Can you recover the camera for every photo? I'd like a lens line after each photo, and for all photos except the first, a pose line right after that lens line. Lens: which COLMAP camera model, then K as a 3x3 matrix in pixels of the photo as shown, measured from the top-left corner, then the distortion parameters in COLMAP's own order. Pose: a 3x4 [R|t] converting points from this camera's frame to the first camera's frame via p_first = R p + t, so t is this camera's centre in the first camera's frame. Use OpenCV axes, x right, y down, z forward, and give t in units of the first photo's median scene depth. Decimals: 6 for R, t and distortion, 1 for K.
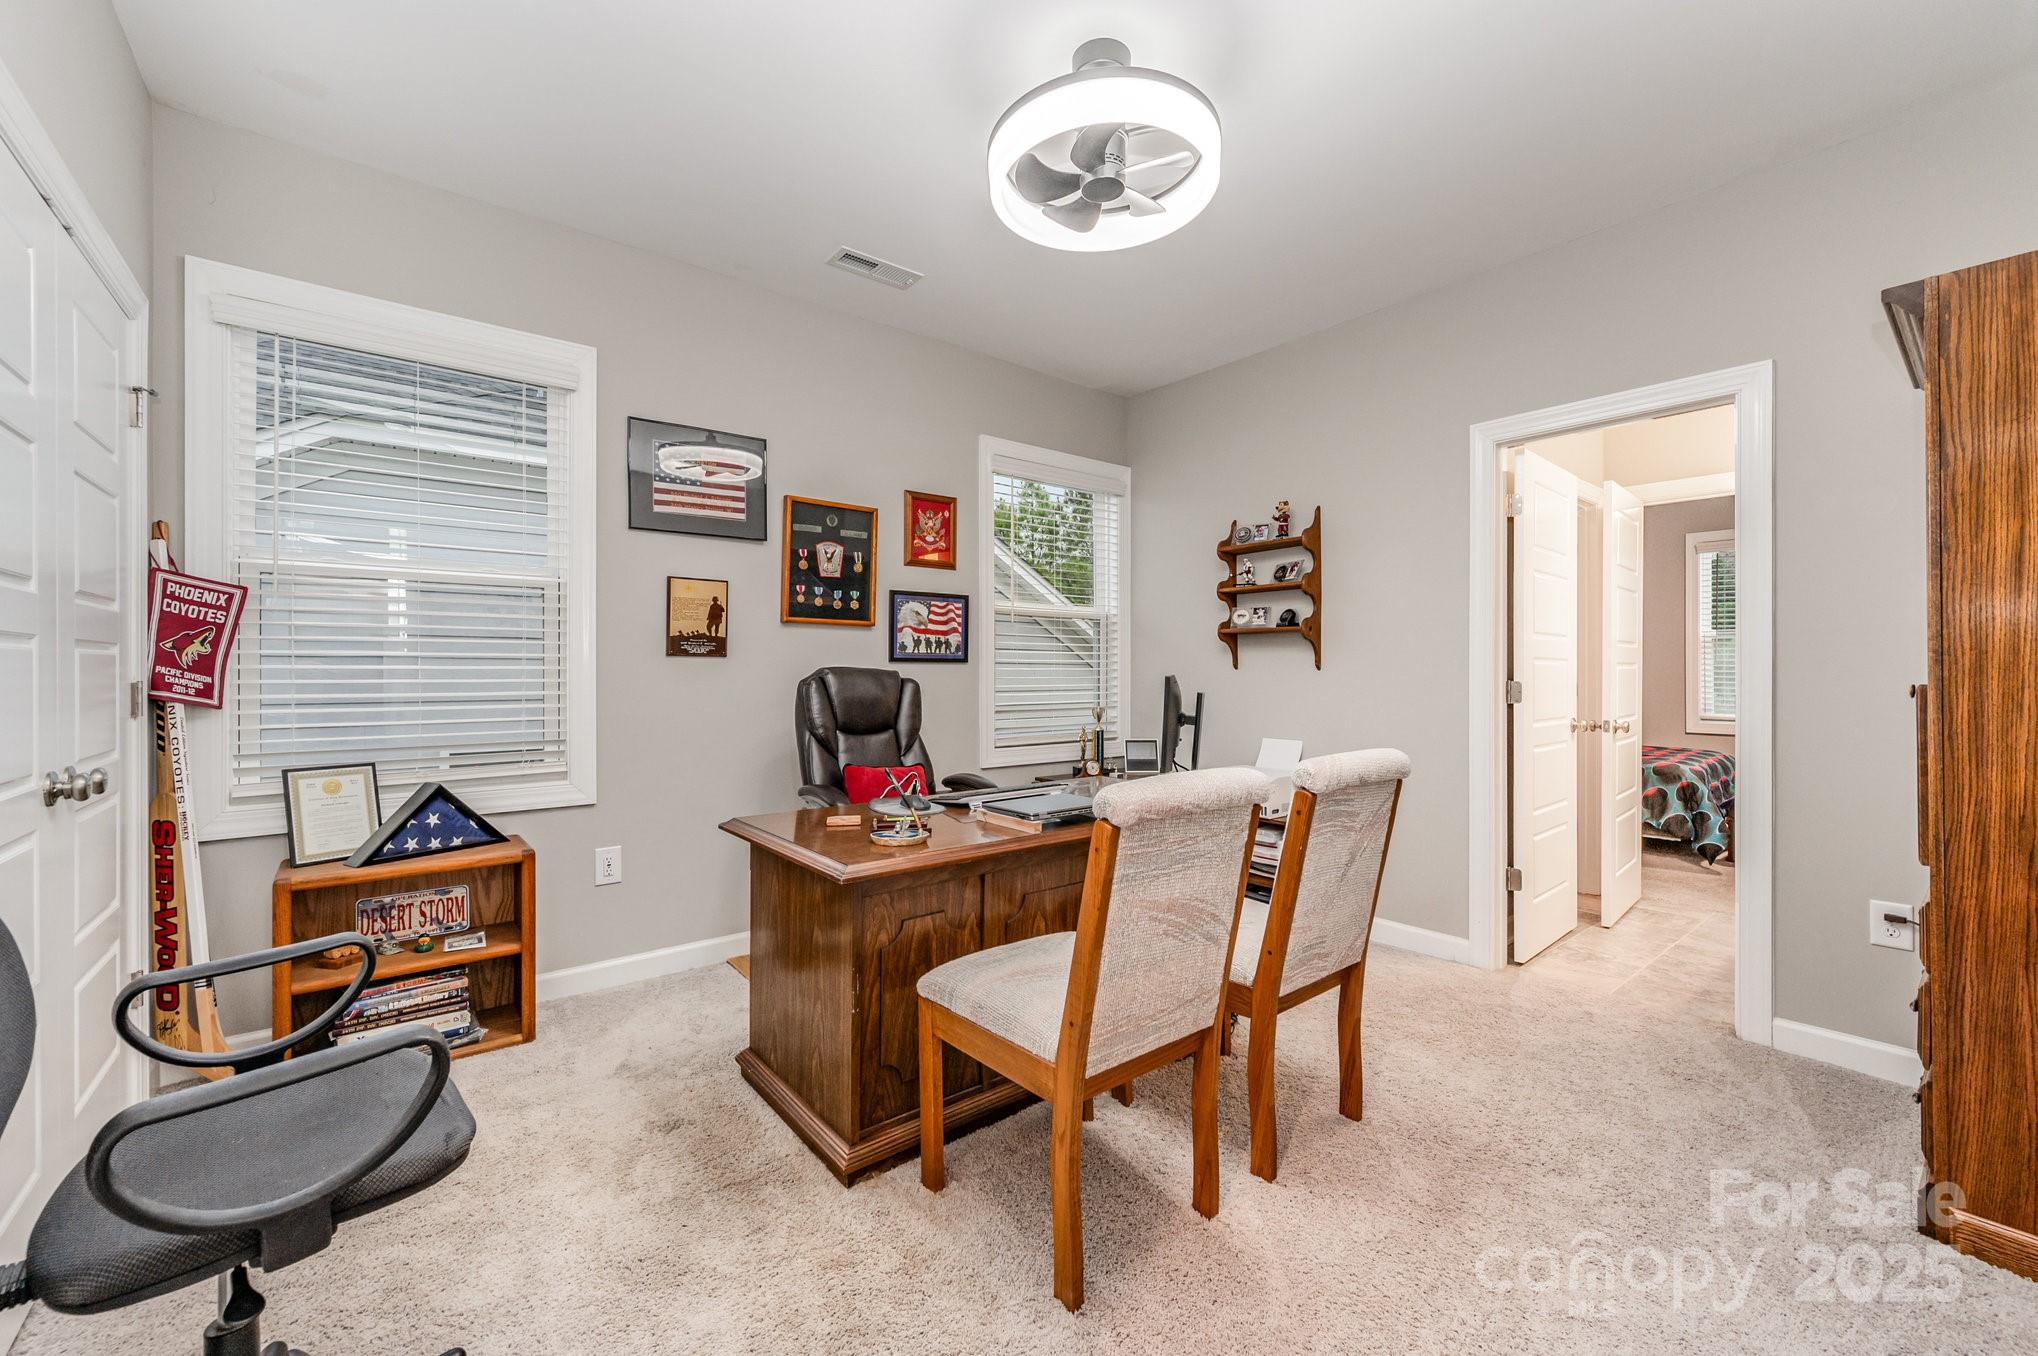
lens RADIAL K [[806.5, 0, 1019.0], [0, 806.5, 678.0], [0, 0, 1]] dist [-0.000430, -0.000051]
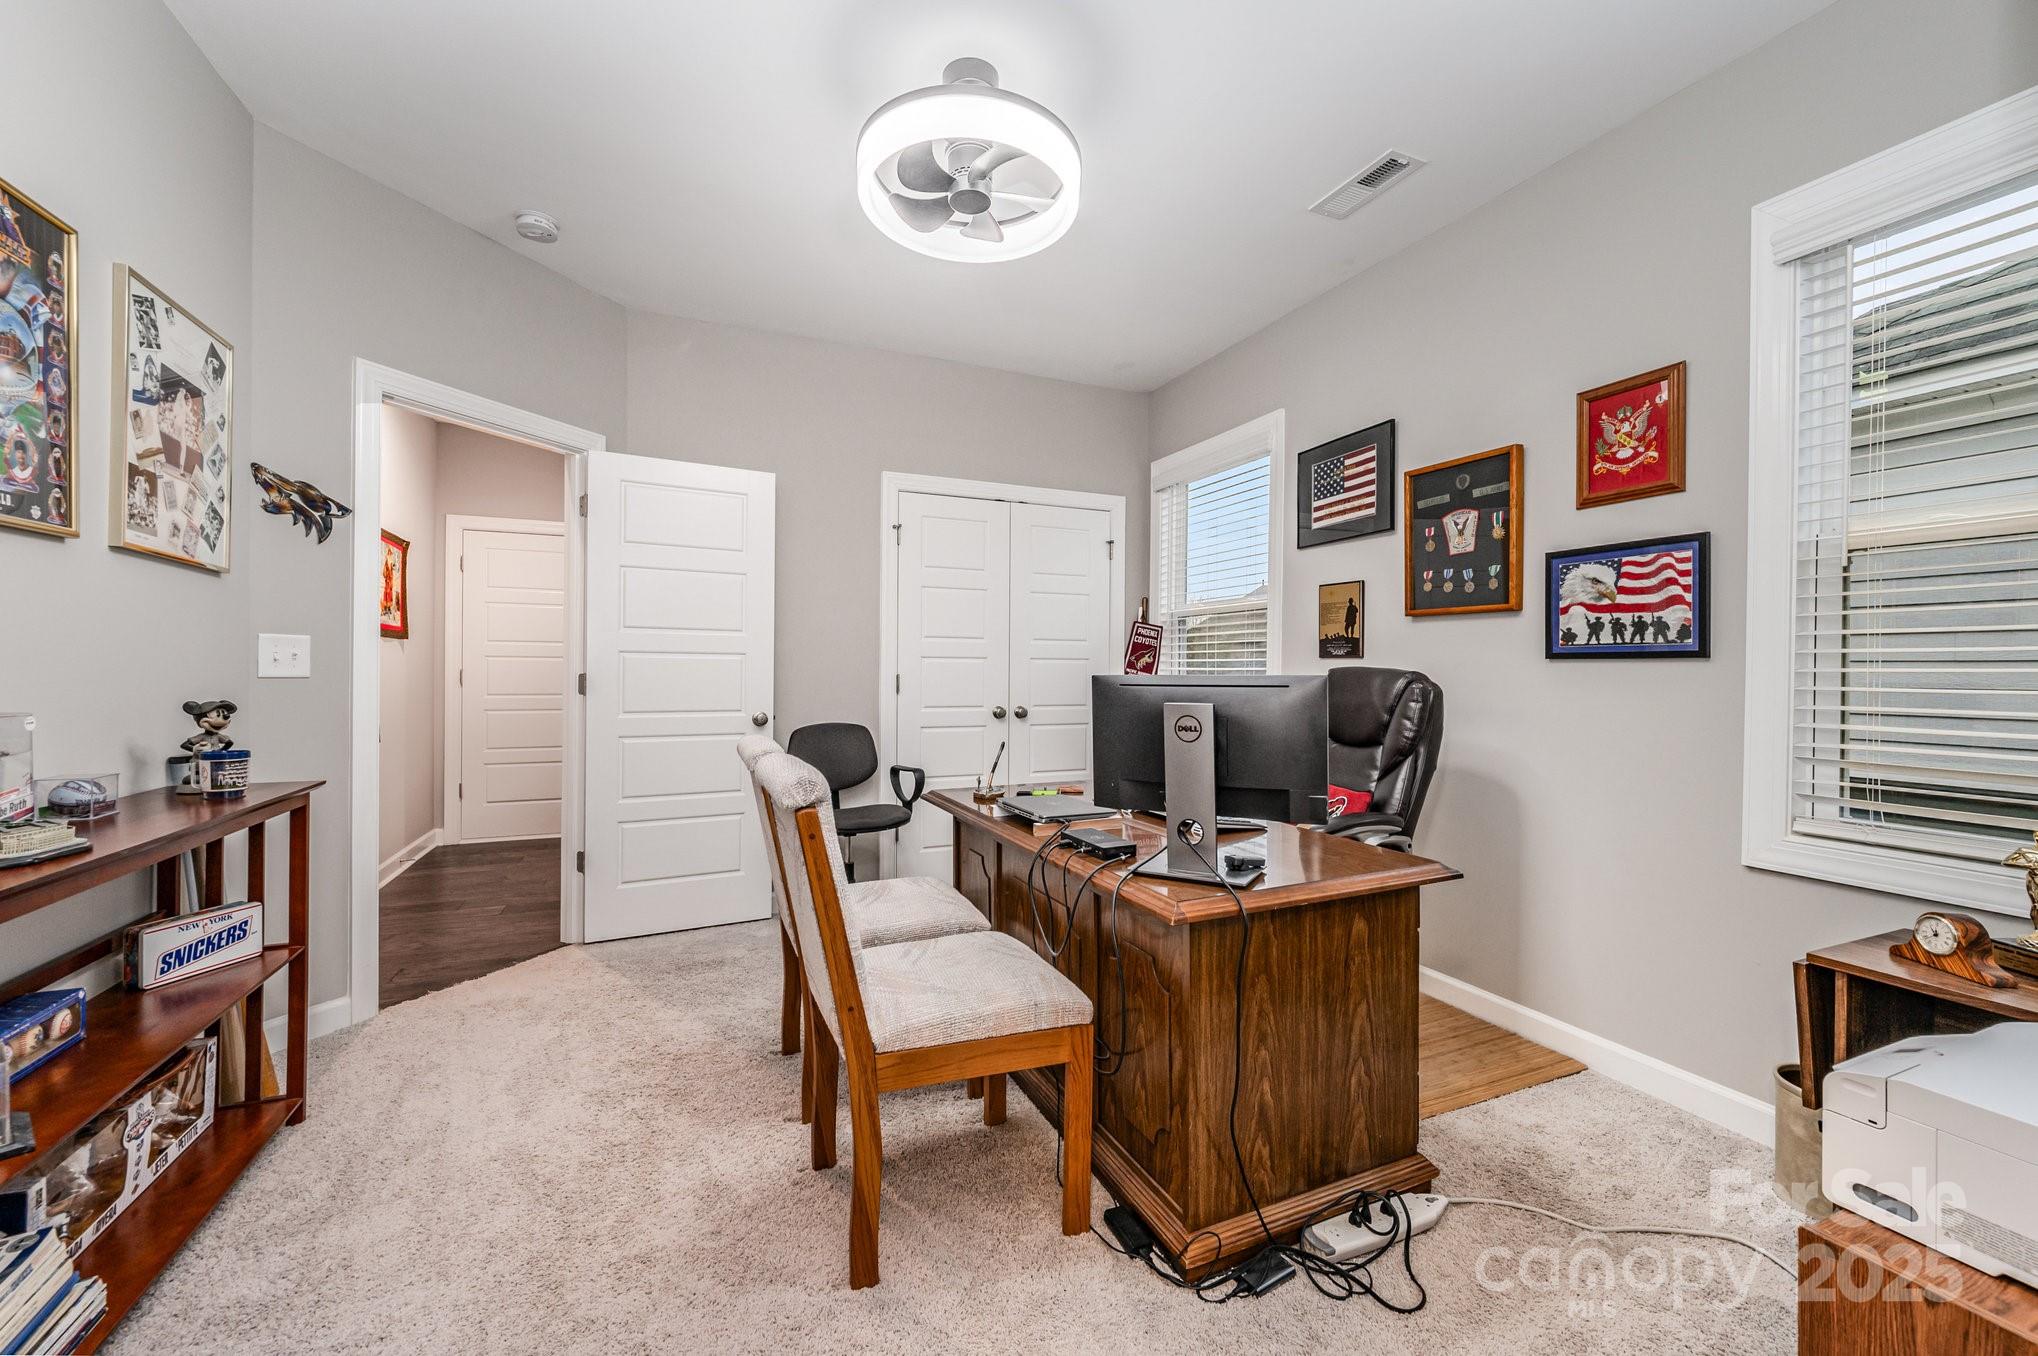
lens RADIAL K [[806.5, 0, 1019.0], [0, 806.5, 678.0], [0, 0, 1]] dist [-0.000430, -0.000051]
pose [[-0.261754, 0.008184, -0.965100, 0.611466], [-0.012465, 0.999852, 0.011859, -0.006679], [0.965054, 0.015134, -0.261614, 0.747668]]
